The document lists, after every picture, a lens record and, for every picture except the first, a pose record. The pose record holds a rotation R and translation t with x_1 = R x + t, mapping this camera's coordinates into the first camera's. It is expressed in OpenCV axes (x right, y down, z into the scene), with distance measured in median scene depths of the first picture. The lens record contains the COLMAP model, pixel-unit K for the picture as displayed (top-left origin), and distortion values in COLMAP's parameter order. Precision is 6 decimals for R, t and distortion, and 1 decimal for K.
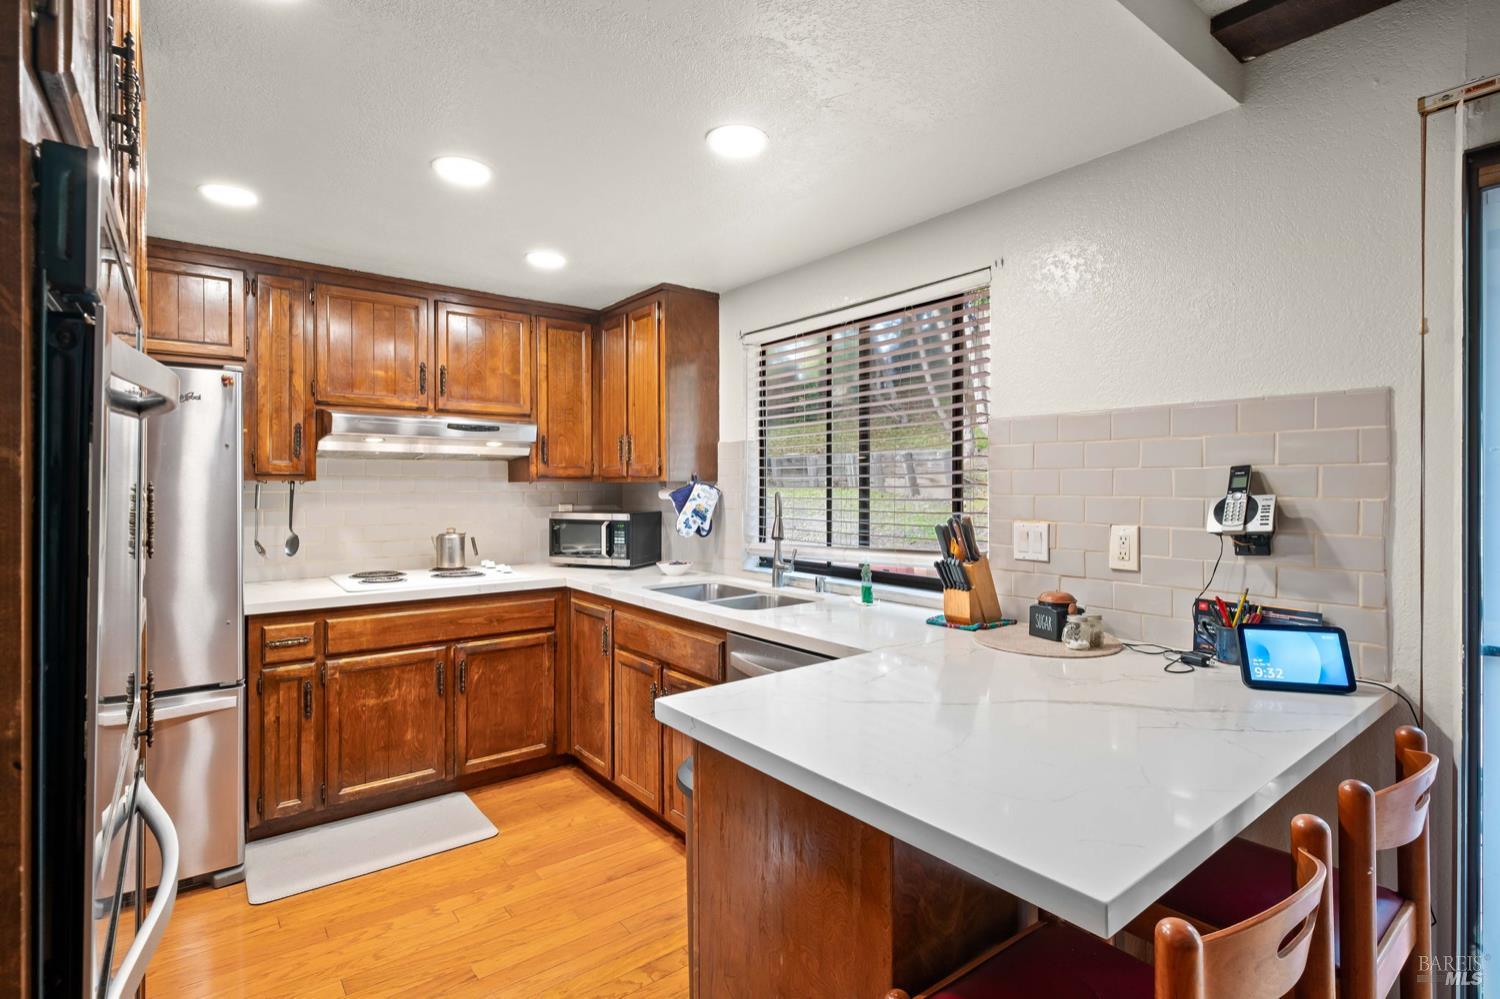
lens RADIAL K [[721.2, 0, 753.3], [0, 721.2, 488.6], [0, 0, 1]] dist [-0.000312, -0.000808]
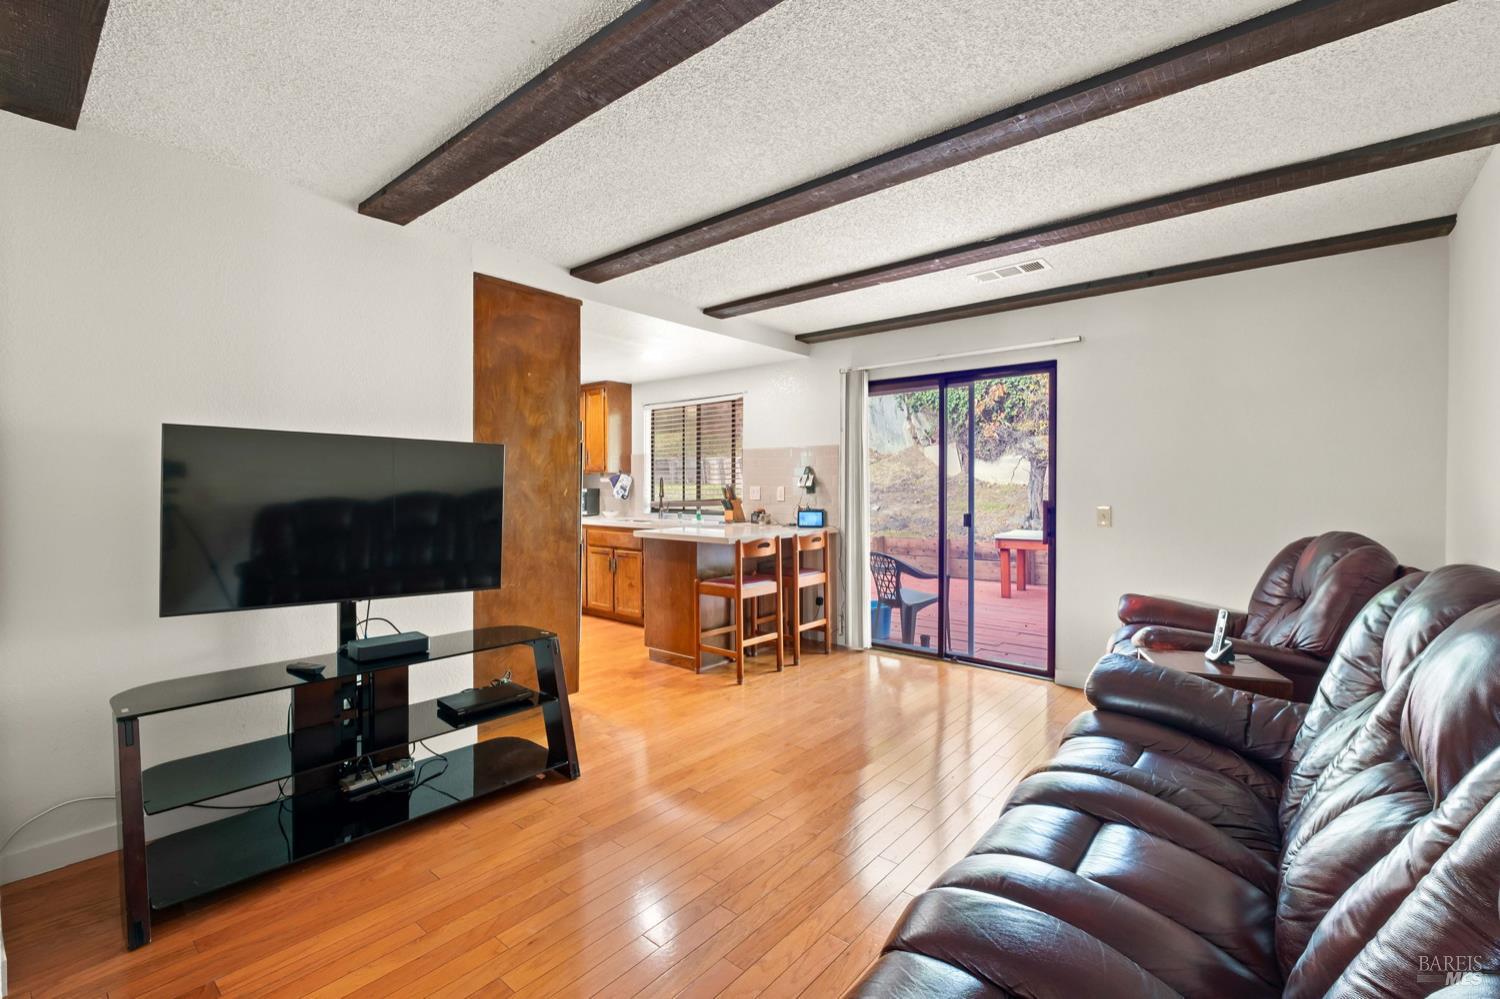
lens RADIAL K [[659.0, 0, 747.3], [0, 659.0, 493.2], [0, 0, 1]] dist [-0.008411, -0.002466]
pose [[0.981059, -0.001854, 0.193701, -0.099828], [0.000559, 0.999977, 0.006739, 0.040447], [-0.193709, -0.006503, 0.981038, -1.070011]]
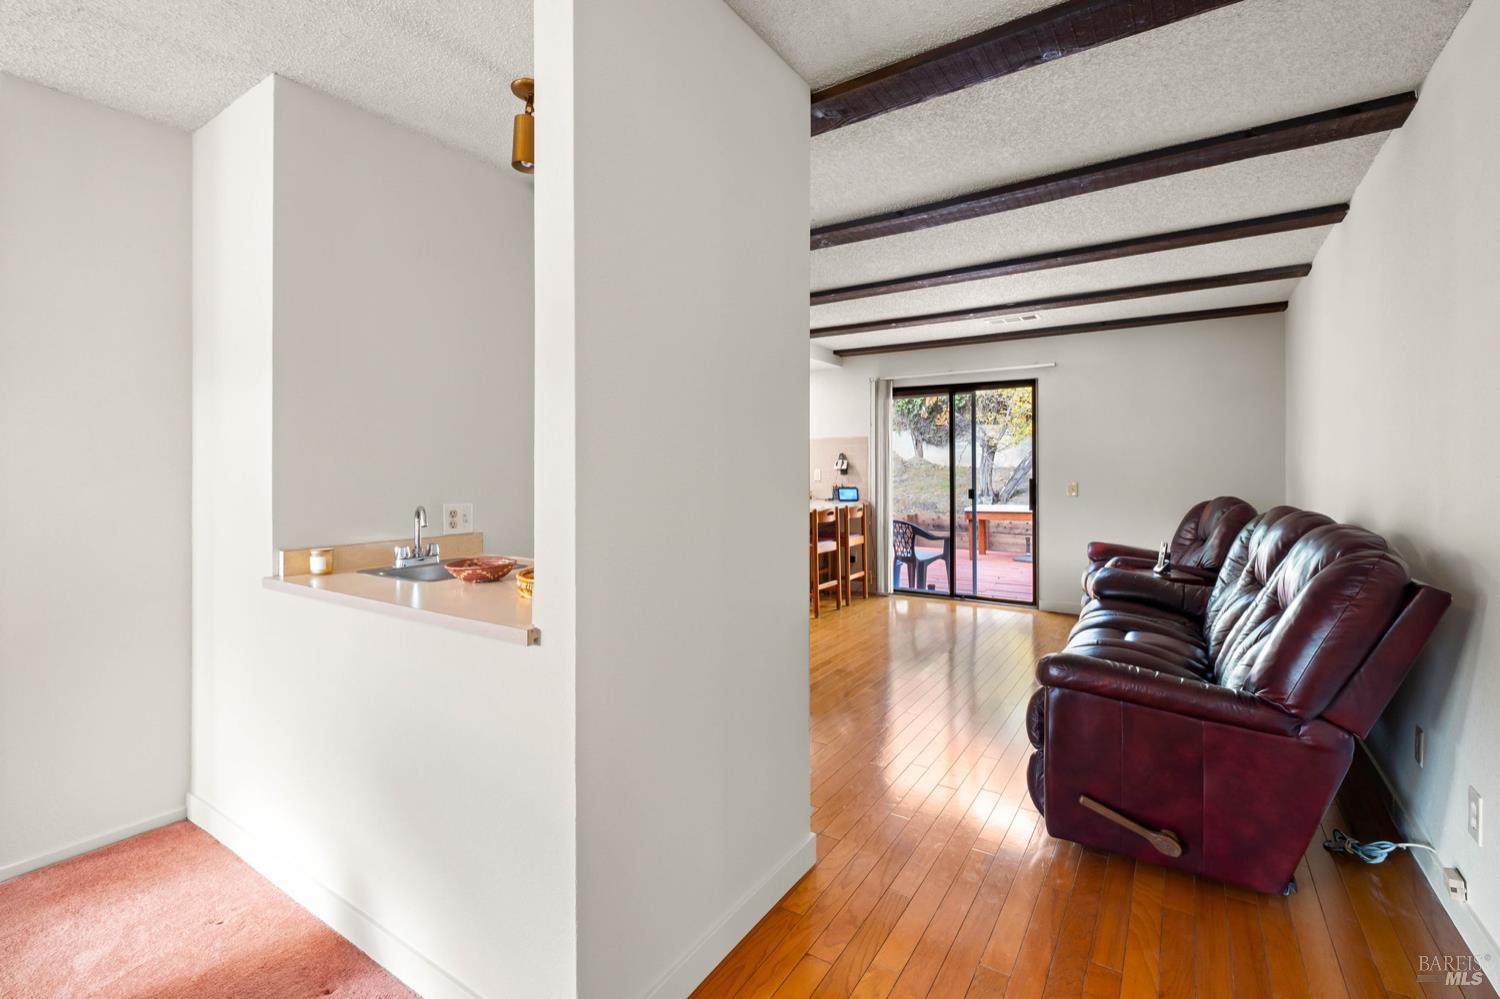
lens RADIAL K [[659.0, 0, 757.6], [0, 659.0, 466.5], [0, 0, 1]] dist [-0.008411, -0.002466]
pose [[0.949322, -0.001884, 0.314300, -0.555955], [0.004114, 0.999971, -0.006431, 0.038450], [-0.314279, 0.007398, 0.949302, -1.393247]]
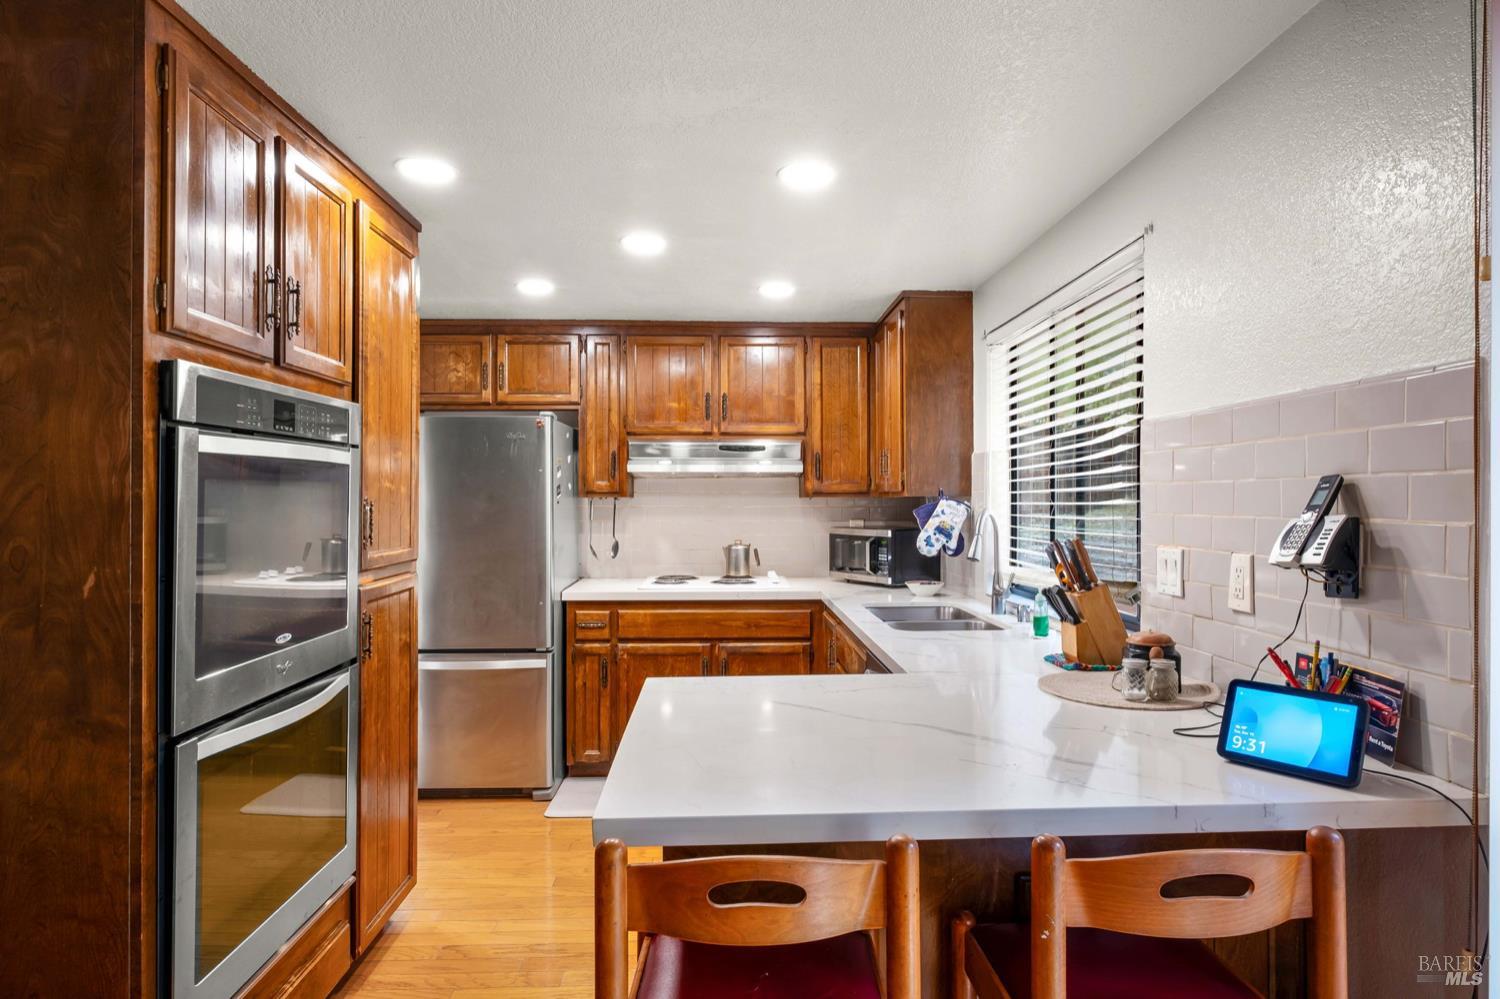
lens RADIAL K [[836.4, 0, 757.1], [0, 836.4, 495.7], [0, 0, 1]] dist [-0.012451, 0.003086]
pose [[0.810147, -0.003748, -0.586215, 0.394364], [-0.001936, 0.999957, -0.009070, -0.001062], [0.586223, 0.008483, 0.810105, -0.017564]]
